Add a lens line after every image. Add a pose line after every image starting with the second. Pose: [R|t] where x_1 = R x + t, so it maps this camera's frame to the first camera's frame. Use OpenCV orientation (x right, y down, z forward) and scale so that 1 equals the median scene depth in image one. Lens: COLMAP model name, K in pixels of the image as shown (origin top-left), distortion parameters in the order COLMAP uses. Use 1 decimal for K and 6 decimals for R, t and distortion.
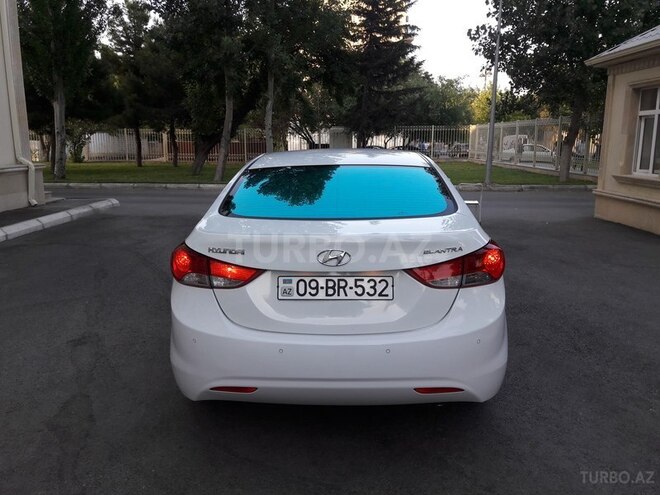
lens RADIAL K [[533.7, 0, 330.1], [0, 533.7, 245.9], [0, 0, 1]] dist [0.088274, -0.158326]
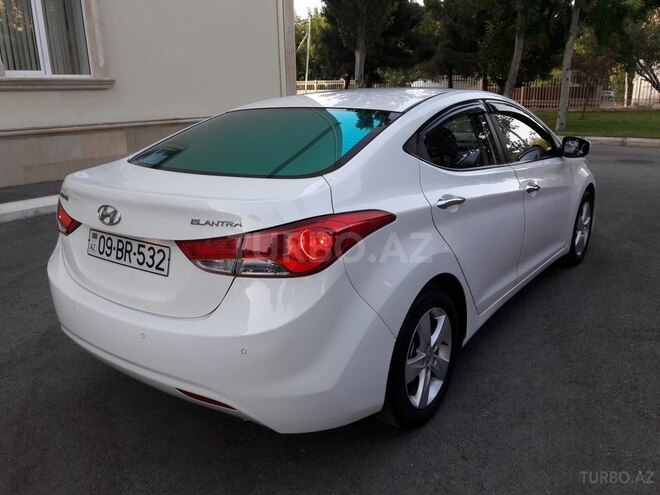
lens RADIAL K [[539.1, 0, 335.9], [0, 539.1, 248.0], [0, 0, 1]] dist [0.052795, -0.053842]
pose [[0.828350, 0.146116, -0.540820, 0.515230], [-0.094618, 0.988008, 0.122012, -0.043103], [0.552163, -0.049897, 0.832242, 0.319394]]
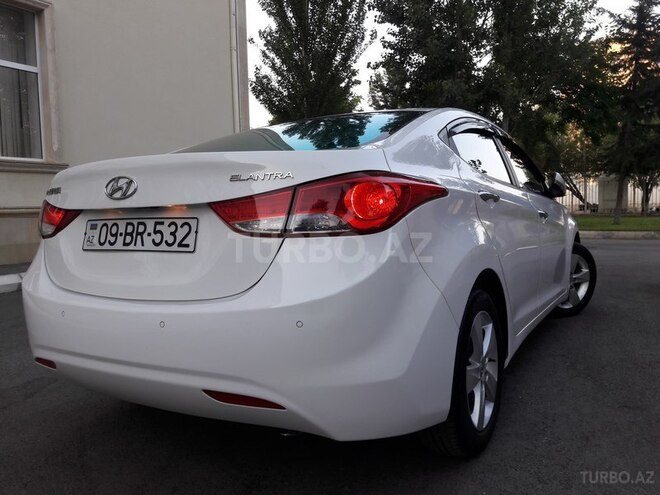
lens RADIAL K [[548.0, 0, 337.6], [0, 548.0, 246.1], [0, 0, 1]] dist [0.002476, 0.012973]
pose [[0.886549, 0.014394, -0.462410, 0.399950], [-0.067870, 0.992748, -0.099220, 0.100812], [0.457628, 0.119347, 0.881097, 0.330158]]
